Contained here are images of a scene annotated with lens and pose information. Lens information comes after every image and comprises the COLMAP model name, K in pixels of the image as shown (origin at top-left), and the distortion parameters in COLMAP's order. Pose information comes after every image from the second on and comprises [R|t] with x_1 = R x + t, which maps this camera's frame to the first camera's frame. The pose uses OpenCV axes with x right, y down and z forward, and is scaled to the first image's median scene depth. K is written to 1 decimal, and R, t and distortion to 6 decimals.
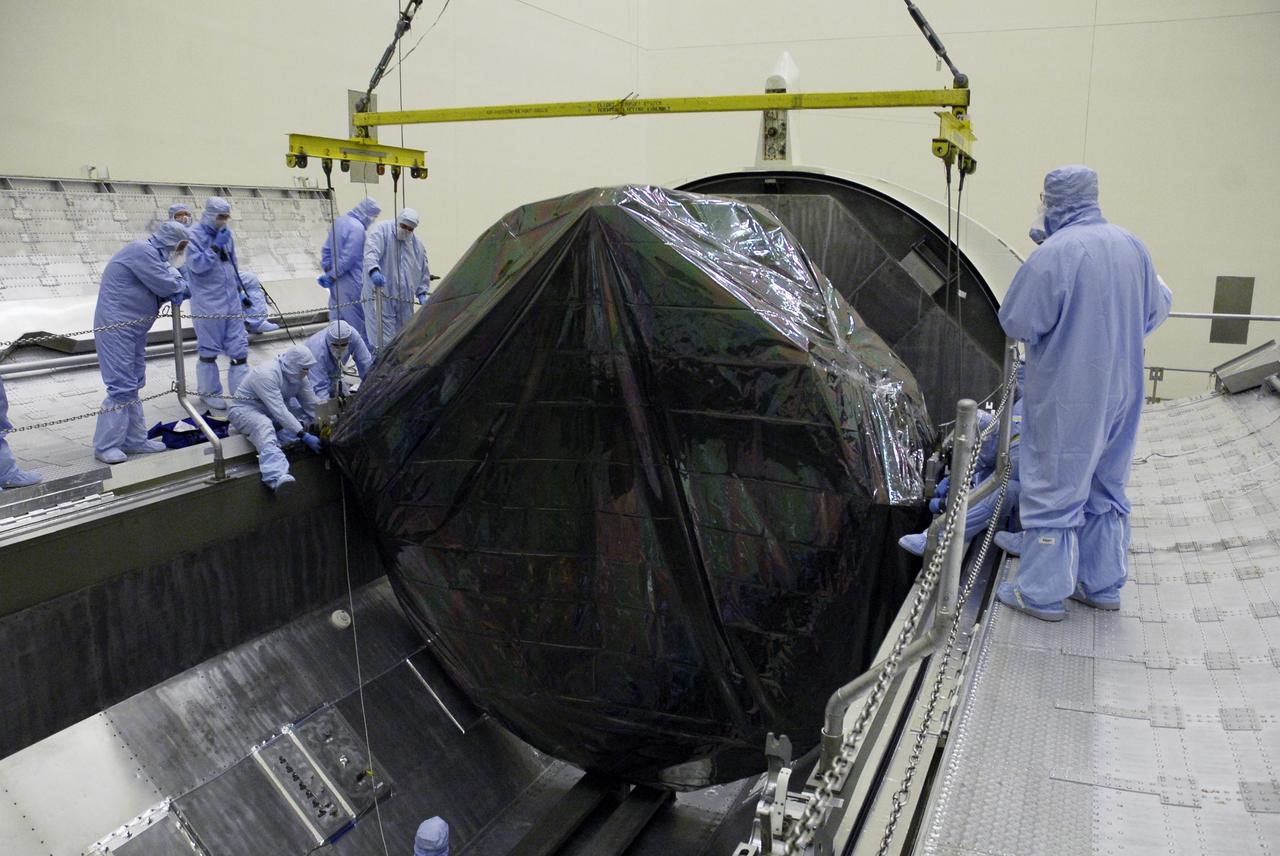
lens RADIAL K [[984.8, 0, 640.0], [0, 984.8, 428.0], [0, 0, 1]] dist [-0.192933, 0.193489]
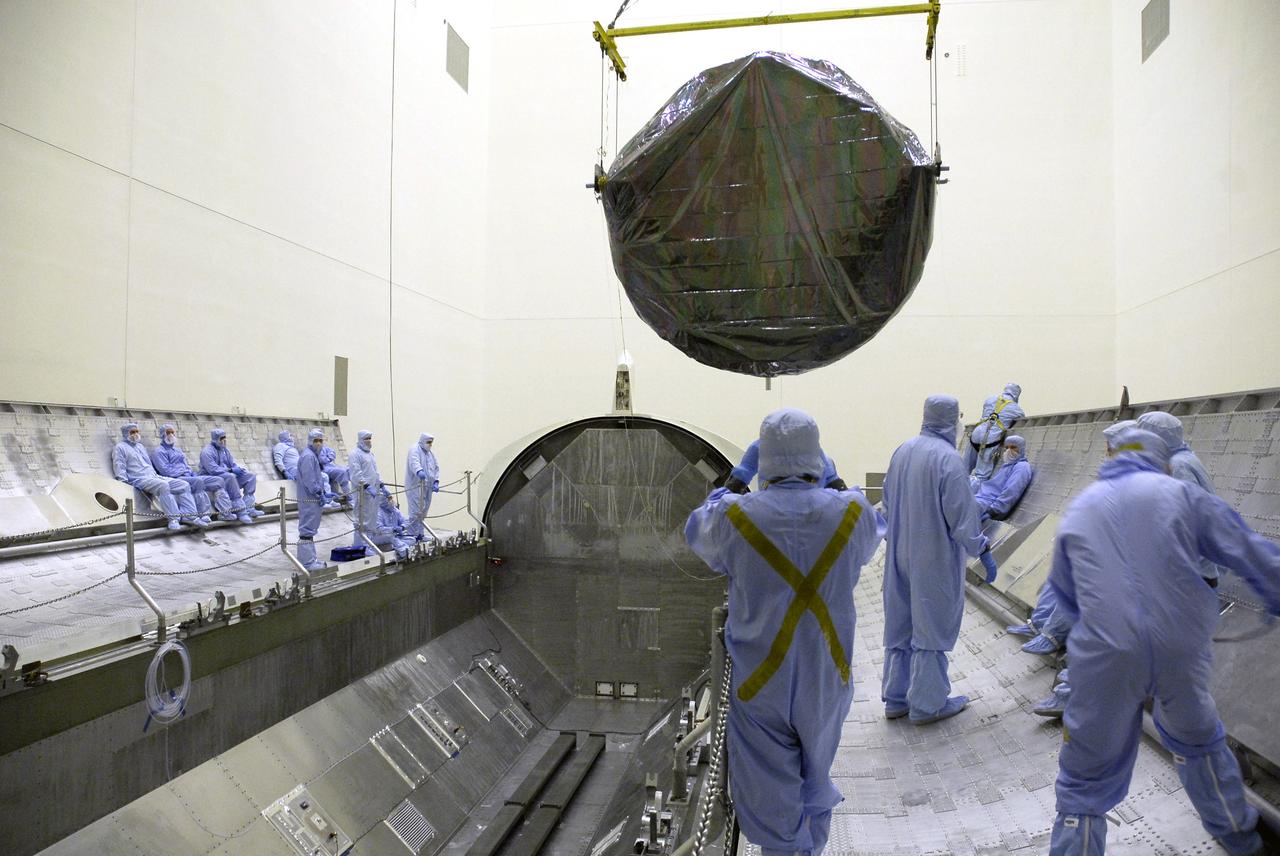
lens RADIAL K [[984.8, 0, 640.0], [0, 984.8, 428.0], [0, 0, 1]] dist [-0.192933, 0.193489]
pose [[0.962606, 0.004654, 0.270864, -0.329862], [0.055272, 0.975447, -0.213185, 0.148297], [-0.265206, 0.220184, 0.938714, -0.724195]]
